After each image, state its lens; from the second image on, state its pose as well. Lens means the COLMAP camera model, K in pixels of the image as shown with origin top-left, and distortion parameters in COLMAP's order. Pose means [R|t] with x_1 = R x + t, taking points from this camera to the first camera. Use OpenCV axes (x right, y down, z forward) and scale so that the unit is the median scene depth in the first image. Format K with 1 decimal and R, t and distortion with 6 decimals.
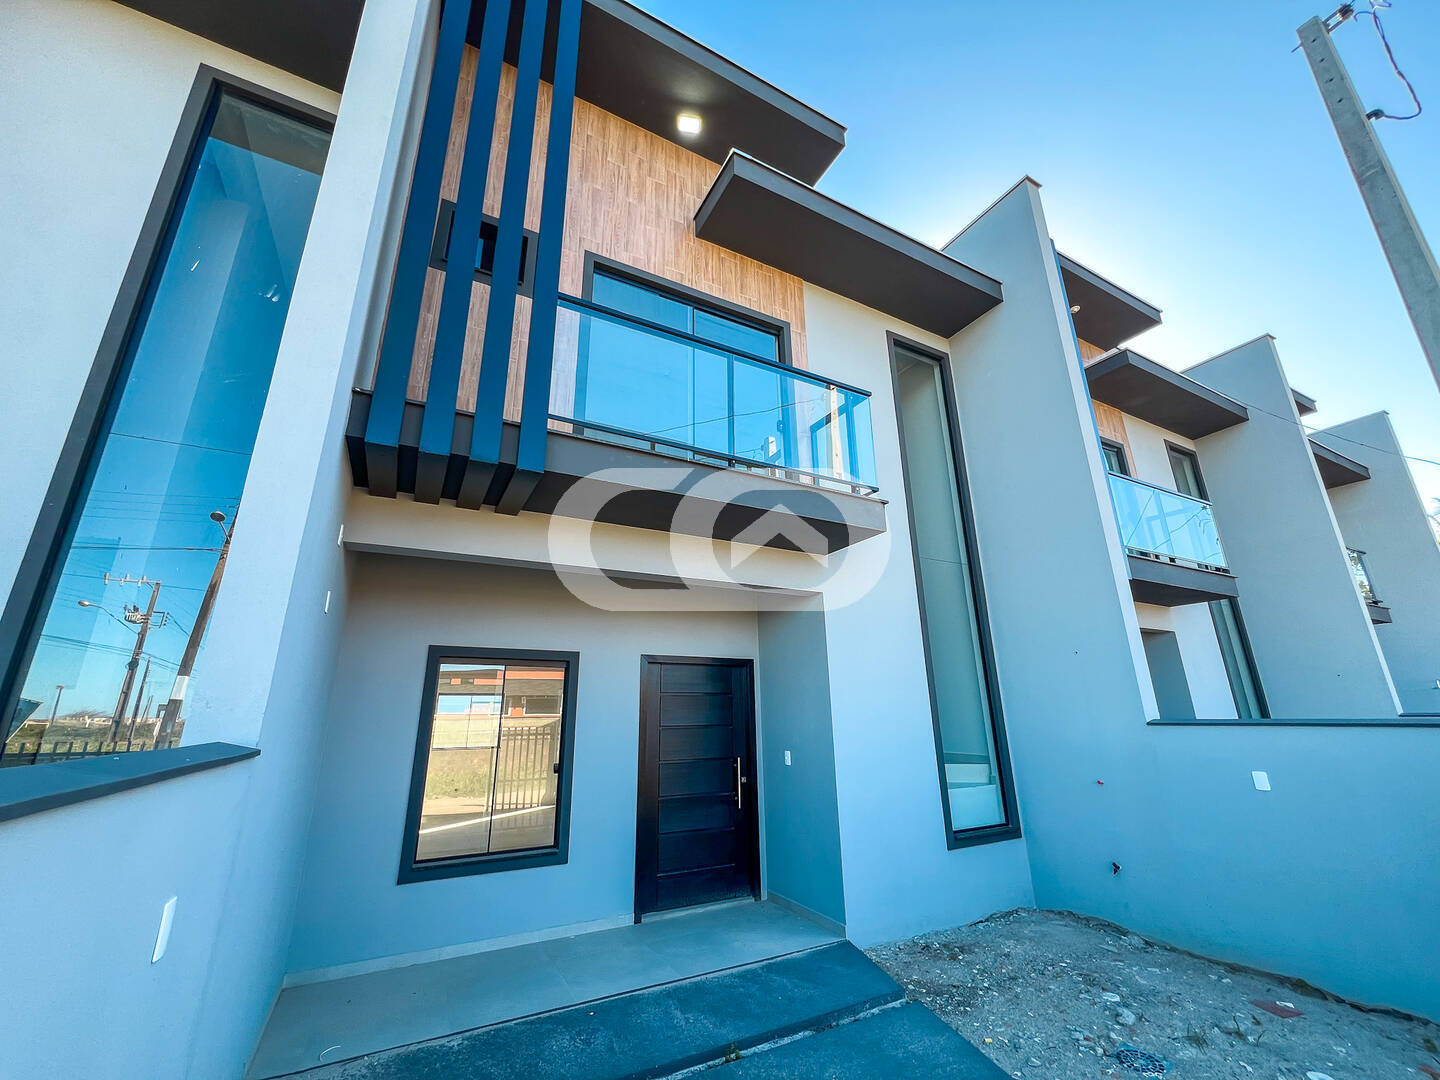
lens RADIAL K [[583.1, 0, 725.9], [0, 583.1, 535.6], [0, 0, 1]] dist [0.003094, -0.000122]
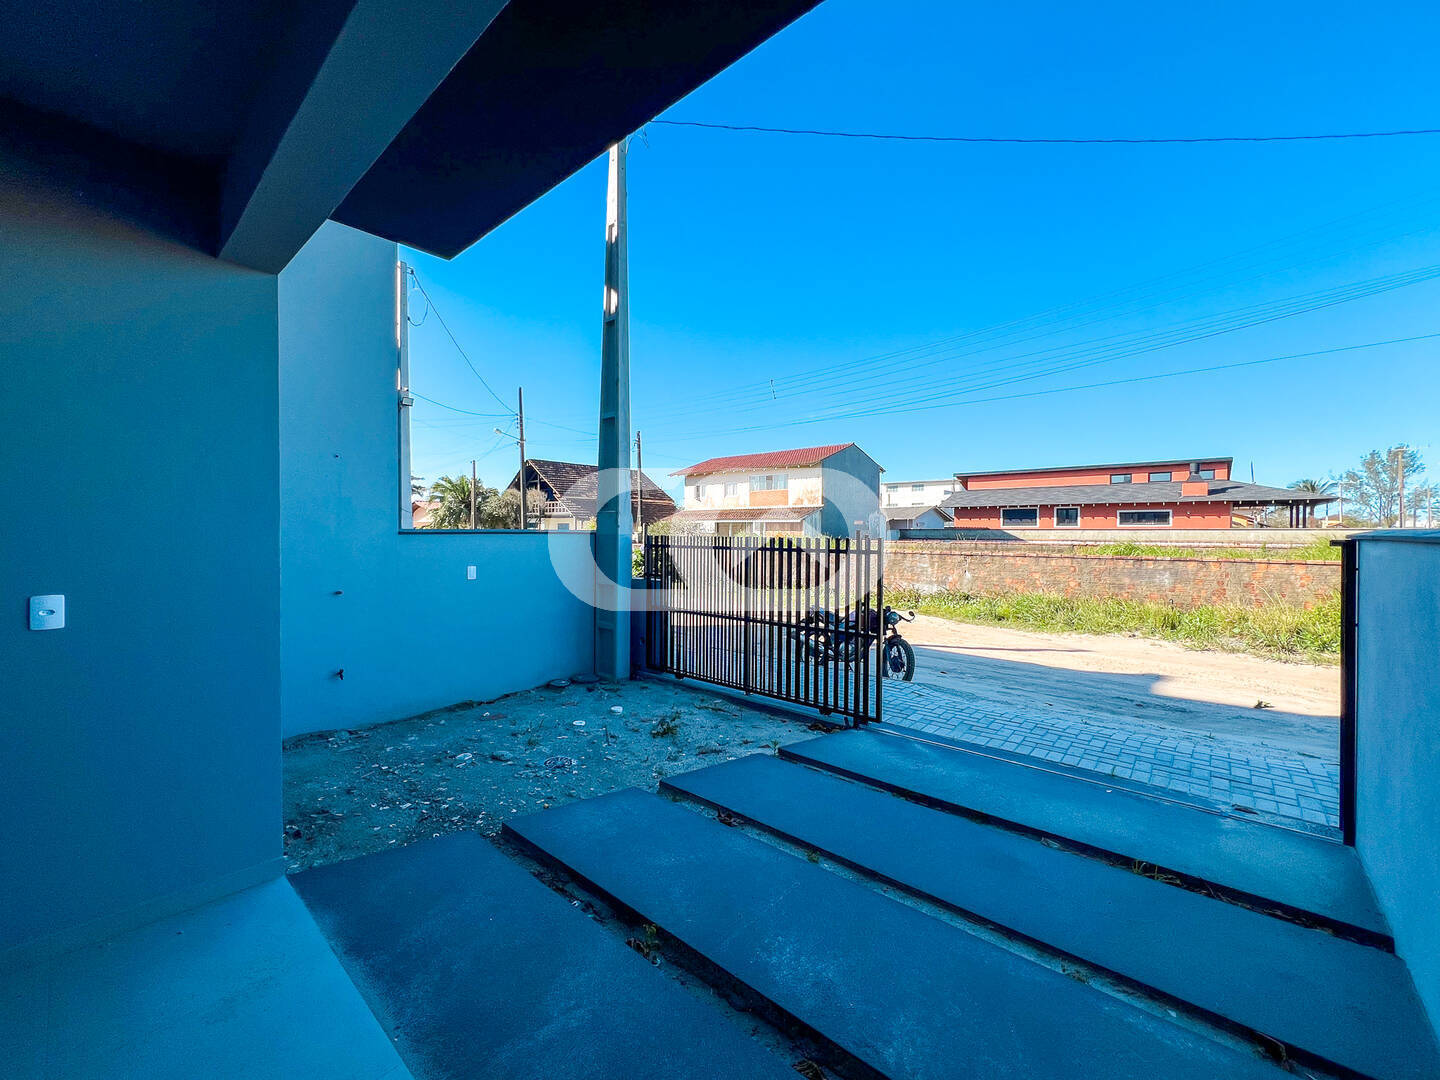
lens RADIAL K [[583.1, 0, 722.1], [0, 583.1, 533.6], [0, 0, 1]] dist [0.003094, -0.000122]
pose [[-0.354135, 0.007597, 0.935163, -0.417957], [-0.276045, 0.954563, -0.112290, 0.252571], [-0.893525, -0.297913, -0.335947, 0.746546]]
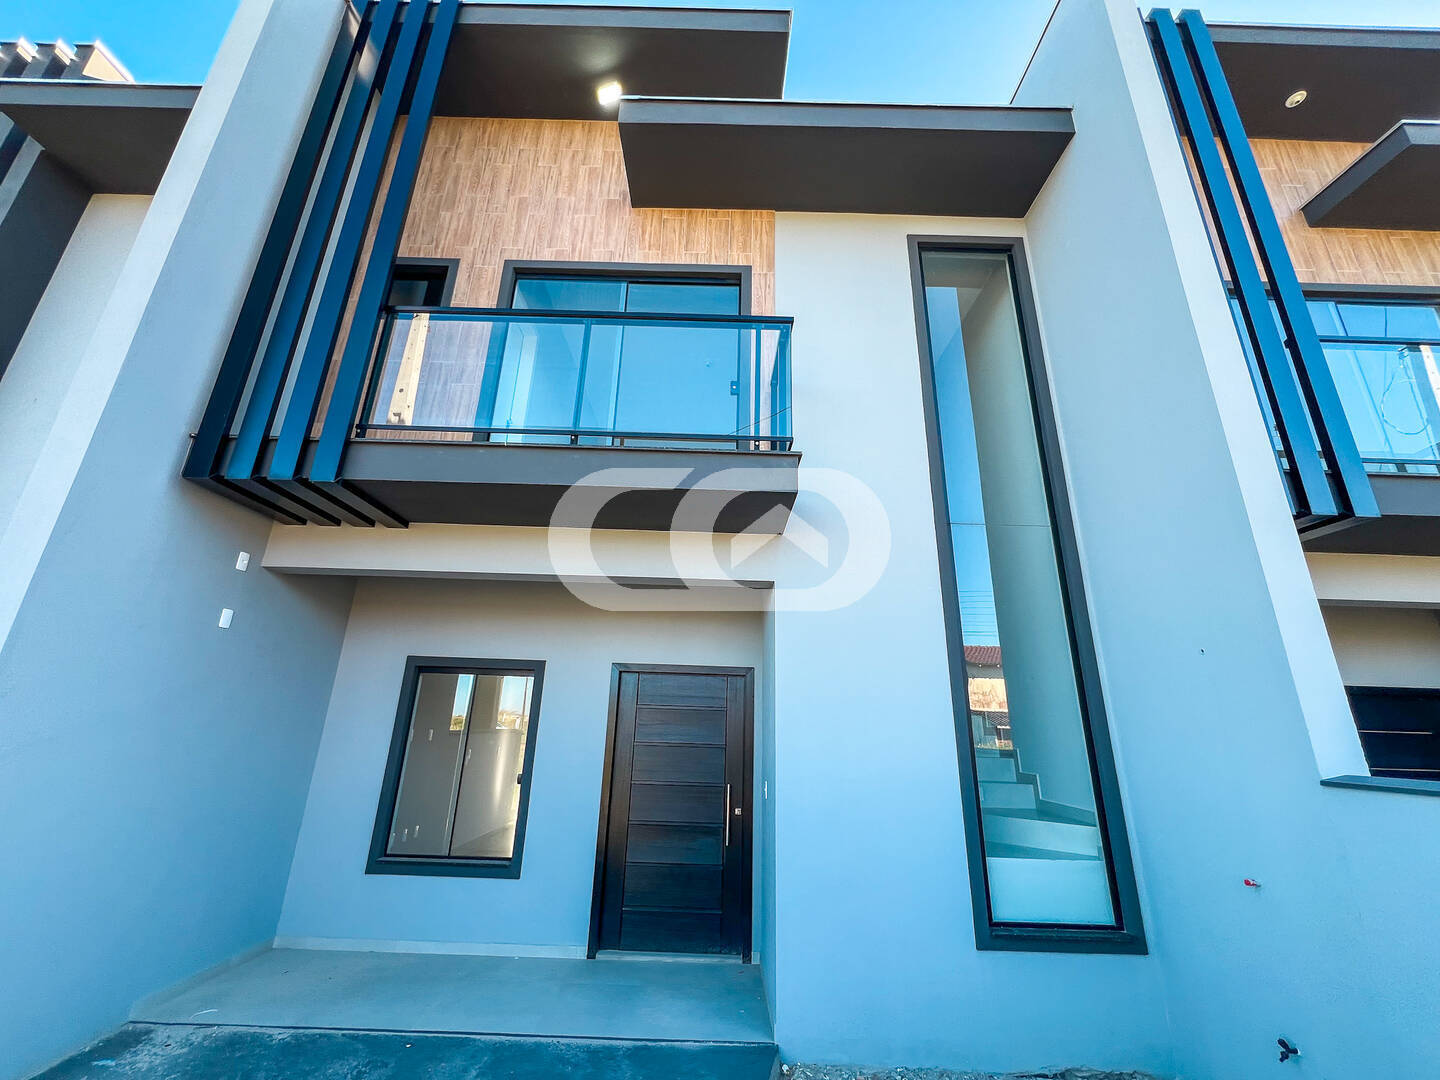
lens RADIAL K [[583.1, 0, 718.9], [0, 583.1, 538.9], [0, 0, 1]] dist [0.003094, -0.000122]
pose [[0.879499, -0.111501, -0.462653, 0.463227], [0.101378, 0.993748, -0.046779, 0.068244], [0.464977, -0.005761, 0.885304, 0.259371]]
